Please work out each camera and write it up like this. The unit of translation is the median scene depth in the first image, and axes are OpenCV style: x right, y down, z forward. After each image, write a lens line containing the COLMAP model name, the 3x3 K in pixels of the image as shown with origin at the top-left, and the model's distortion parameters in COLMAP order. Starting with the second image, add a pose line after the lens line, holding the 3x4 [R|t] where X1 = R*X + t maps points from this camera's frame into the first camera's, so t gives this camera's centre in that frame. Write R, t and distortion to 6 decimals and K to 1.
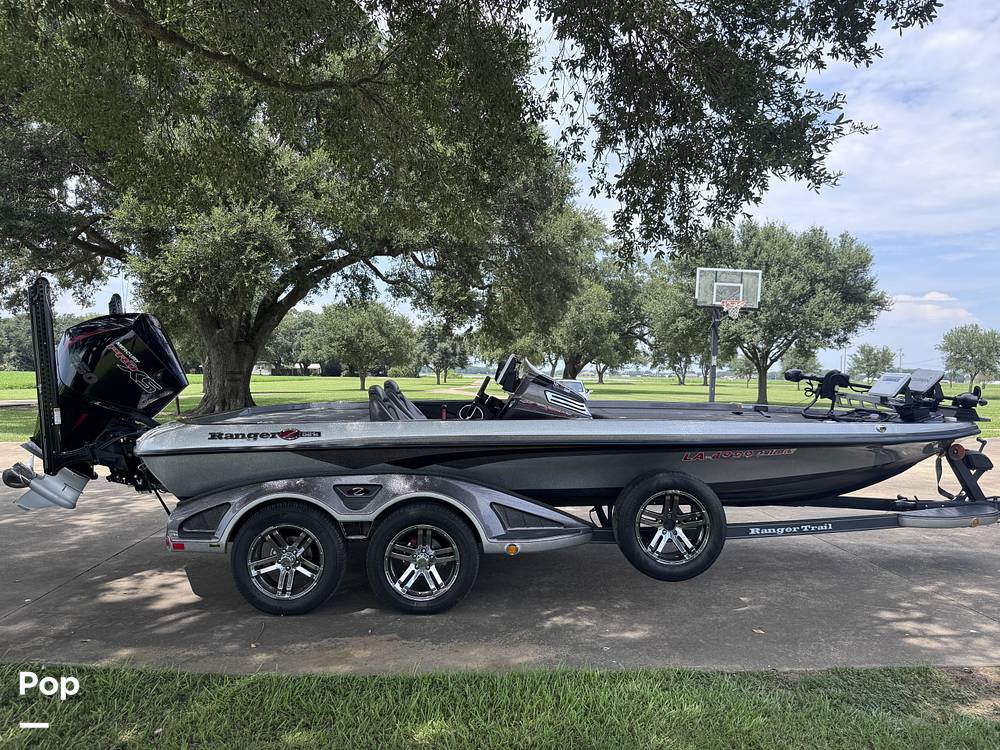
lens RADIAL K [[659.7, 0, 500.0], [0, 659.7, 375.0], [0, 0, 1]] dist [0.051405, -0.072861]
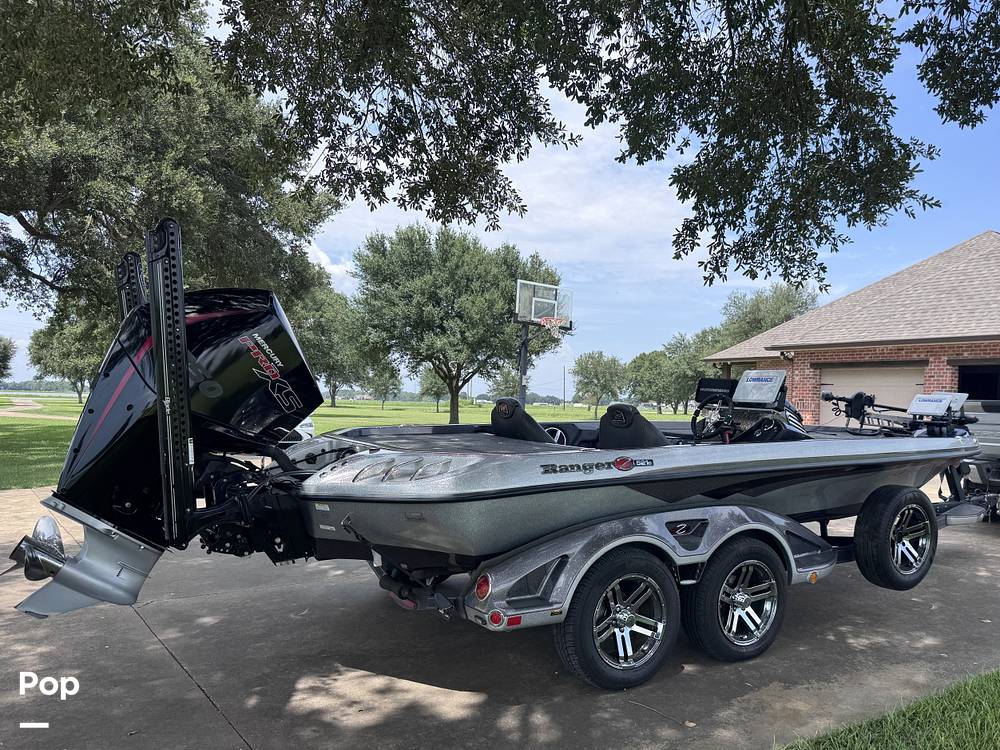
lens RADIAL K [[767.9, 0, 521.9], [0, 767.9, 400.7], [0, 0, 1]] dist [0.070576, -0.117144]
pose [[0.848403, 0.007937, 0.529291, -0.823808], [-0.011839, 0.999922, 0.003982, 0.009971], [-0.529218, -0.009644, 0.848431, 0.247725]]
